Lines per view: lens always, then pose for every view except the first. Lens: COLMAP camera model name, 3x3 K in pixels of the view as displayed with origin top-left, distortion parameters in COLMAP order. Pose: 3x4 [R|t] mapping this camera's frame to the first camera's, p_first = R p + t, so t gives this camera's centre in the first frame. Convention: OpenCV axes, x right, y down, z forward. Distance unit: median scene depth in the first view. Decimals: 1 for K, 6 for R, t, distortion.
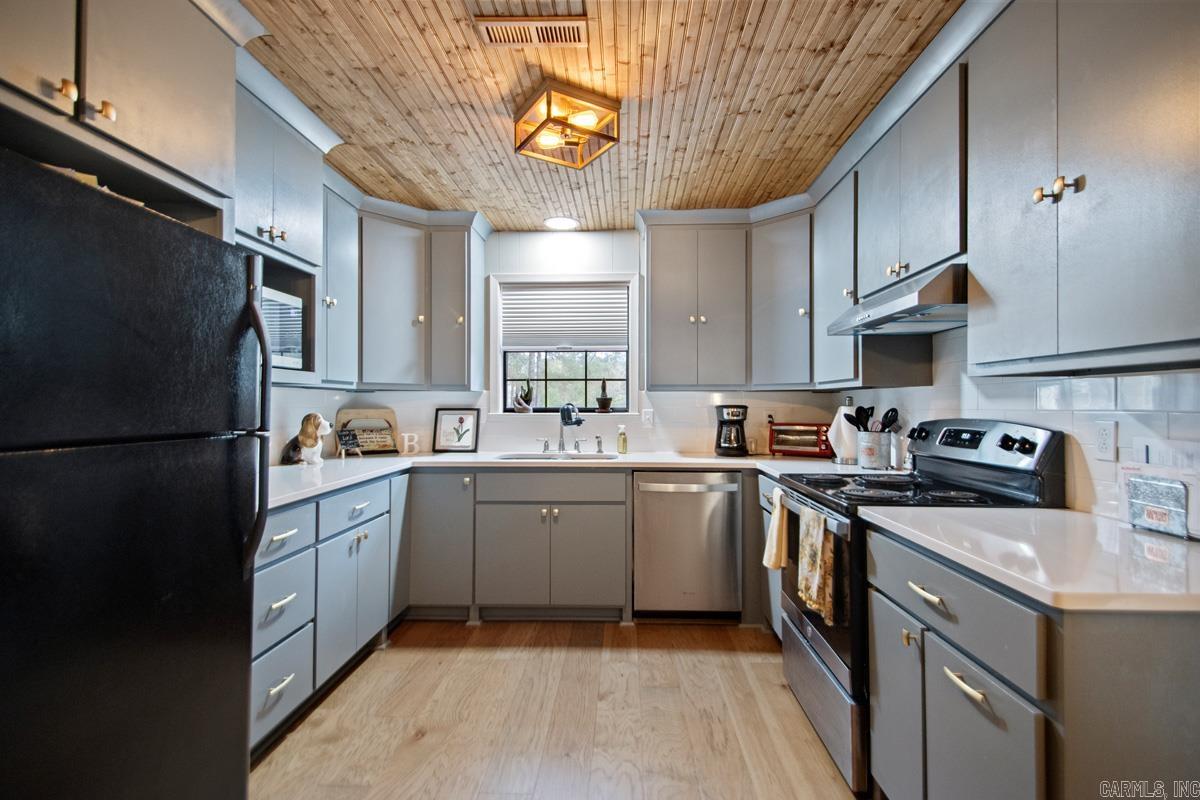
lens RADIAL K [[552.8, 0, 608.6], [0, 552.8, 400.5], [0, 0, 1]] dist [0.025317, 0.000115]
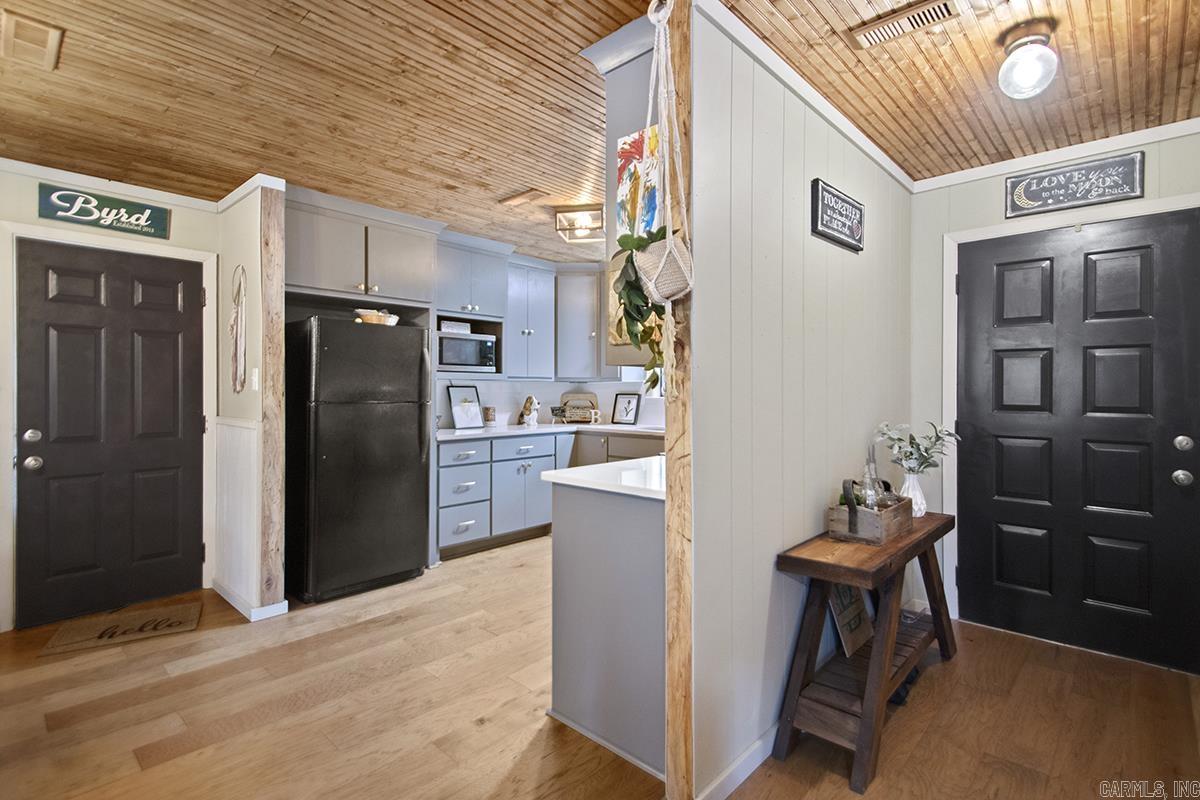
lens RADIAL K [[572.2, 0, 602.2], [0, 572.2, 388.9], [0, 0, 1]] dist [0.038936, -0.021081]
pose [[0.749631, -0.003710, -0.661846, 0.784748], [0.004716, 0.999989, -0.000263, 0.002268], [0.661840, -0.002924, 0.749640, -0.179353]]
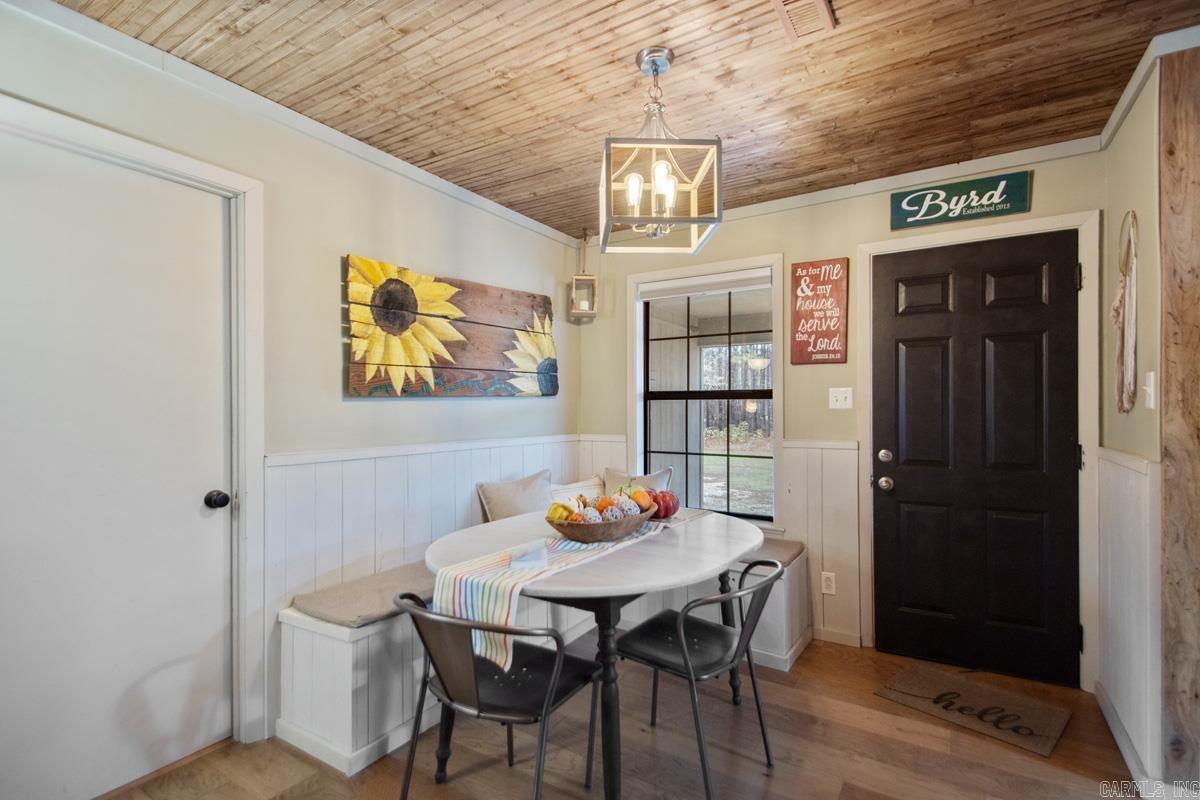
lens RADIAL K [[561.5, 0, 599.8], [0, 561.5, 411.3], [0, 0, 1]] dist [0.041694, -0.018376]
pose [[-0.506626, 0.003520, -0.862159, 0.460580], [0.007662, 0.999971, -0.000419, -0.000092], [0.862132, -0.006818, -0.506638, -0.010583]]
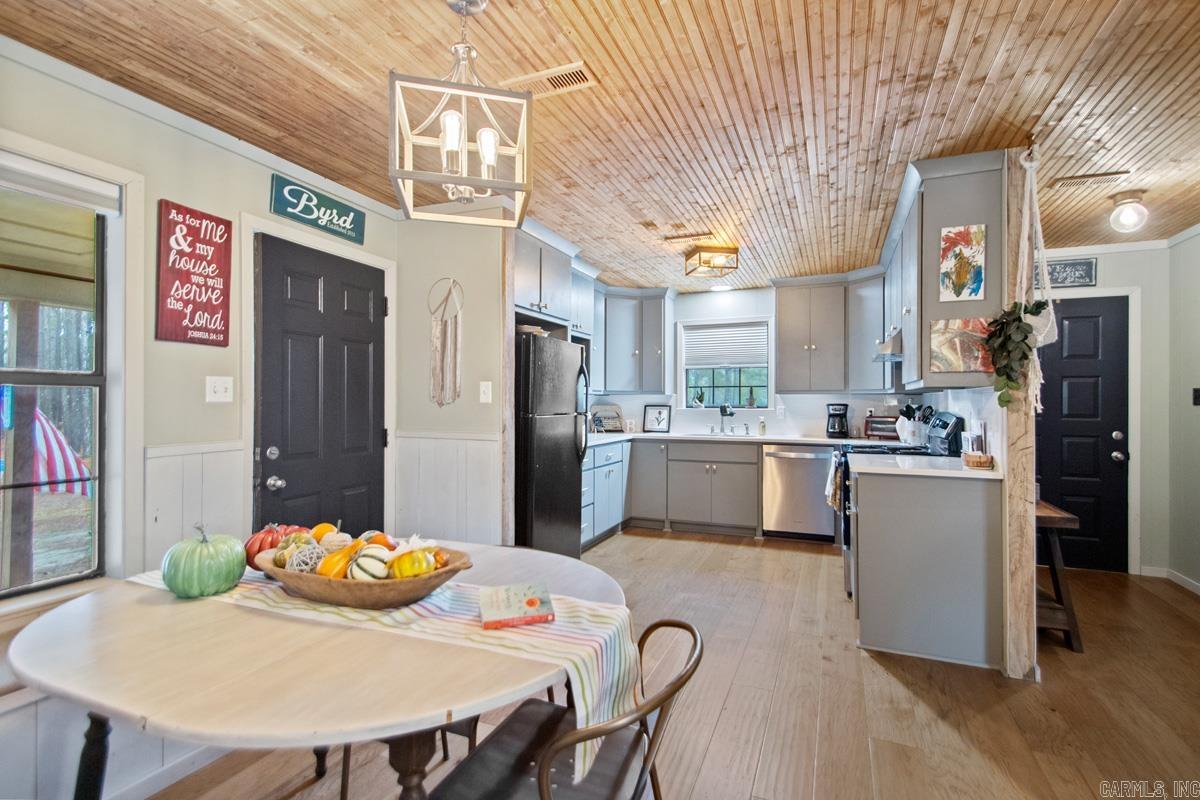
lens RADIAL K [[565.2, 0, 605.4], [0, 565.2, 398.0], [0, 0, 1]] dist [0.019786, 0.000094]
pose [[0.935992, -0.001749, -0.352017, 0.198109], [0.001264, 0.999998, -0.001608, -0.005629], [0.352019, 0.001060, 0.935992, -0.715112]]
